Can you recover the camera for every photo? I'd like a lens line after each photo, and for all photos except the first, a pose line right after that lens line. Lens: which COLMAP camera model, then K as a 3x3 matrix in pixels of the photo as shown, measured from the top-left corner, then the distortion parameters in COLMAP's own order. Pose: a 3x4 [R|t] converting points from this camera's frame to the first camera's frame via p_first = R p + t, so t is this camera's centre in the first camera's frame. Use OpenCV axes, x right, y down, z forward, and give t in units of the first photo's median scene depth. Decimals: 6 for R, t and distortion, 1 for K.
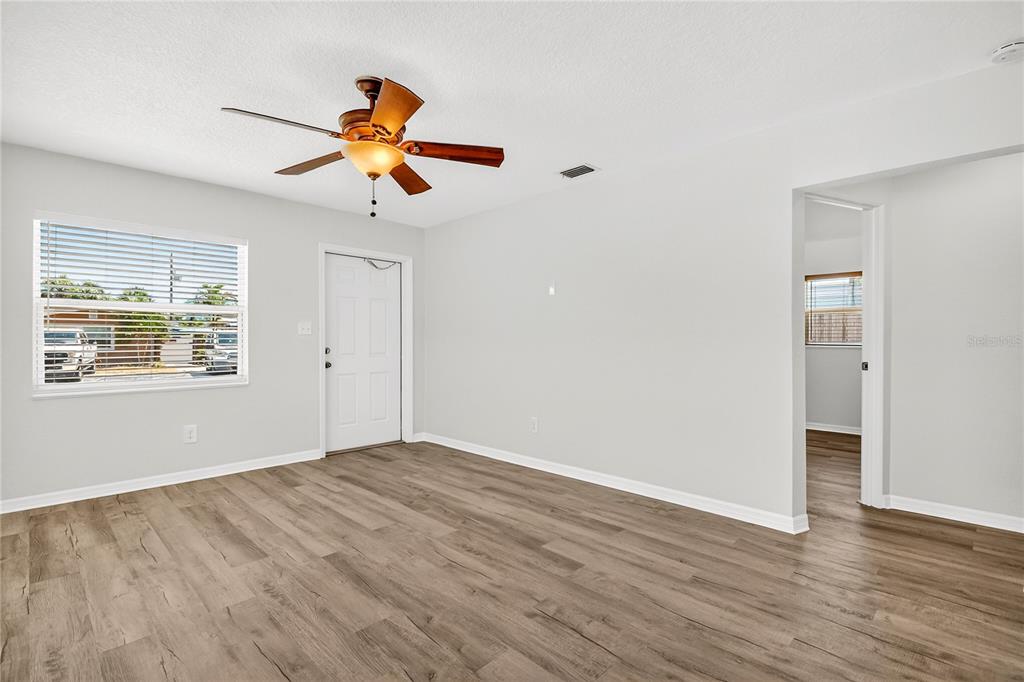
lens RADIAL K [[465.6, 0, 520.2], [0, 465.6, 339.7], [0, 0, 1]] dist [-0.001393, -0.000341]
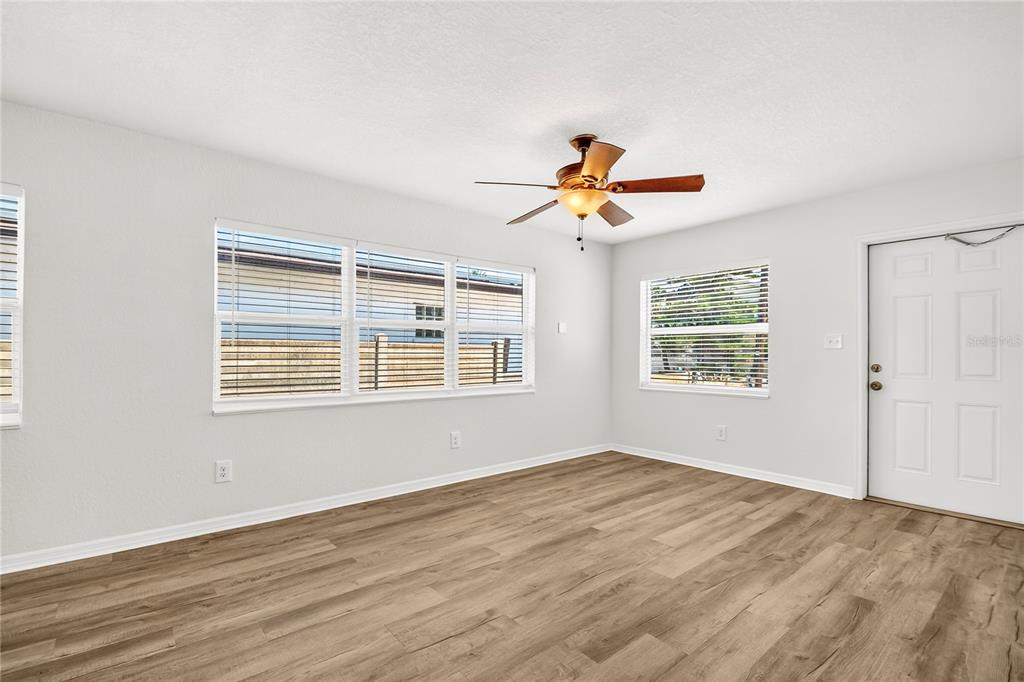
lens RADIAL K [[467.6, 0, 507.2], [0, 467.6, 344.0], [0, 0, 1]] dist [0.000077, -0.009250]
pose [[-0.098947, -0.019171, -0.994908, 0.792464], [-0.000786, 0.999816, -0.019187, -0.004066], [0.995092, -0.001116, -0.098944, 0.822572]]
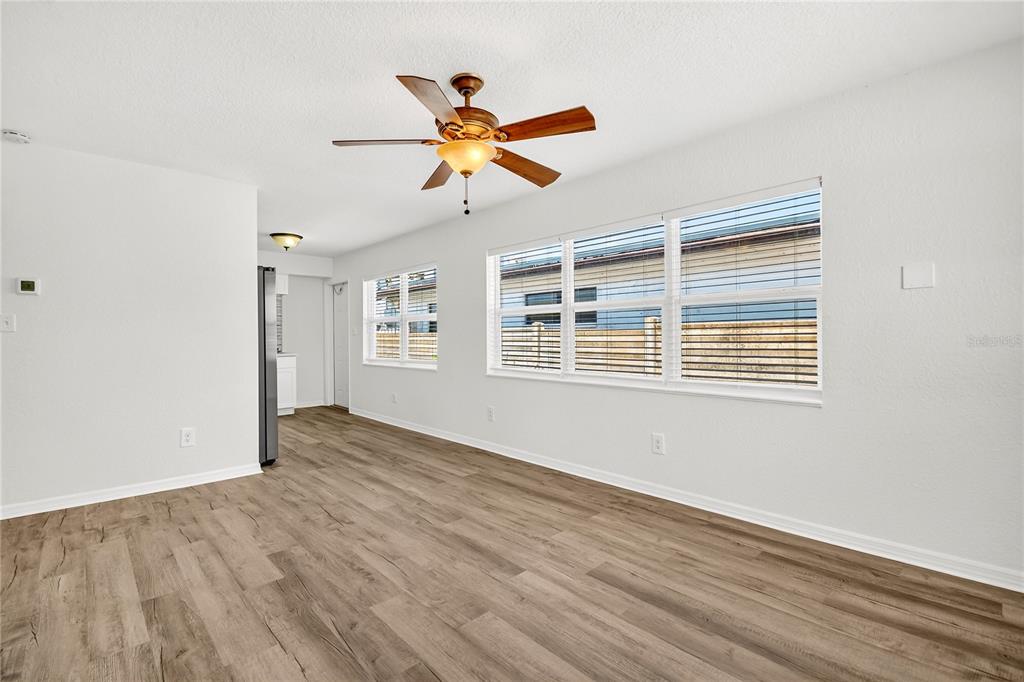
lens RADIAL K [[478.5, 0, 491.0], [0, 478.5, 341.1], [0, 0, 1]] dist [0.002097, -0.010514]
pose [[-0.996598, 0.006270, 0.082172, -0.399356], [0.006705, 0.999965, 0.005021, 0.003354], [-0.082138, 0.005554, -0.996606, 1.789112]]
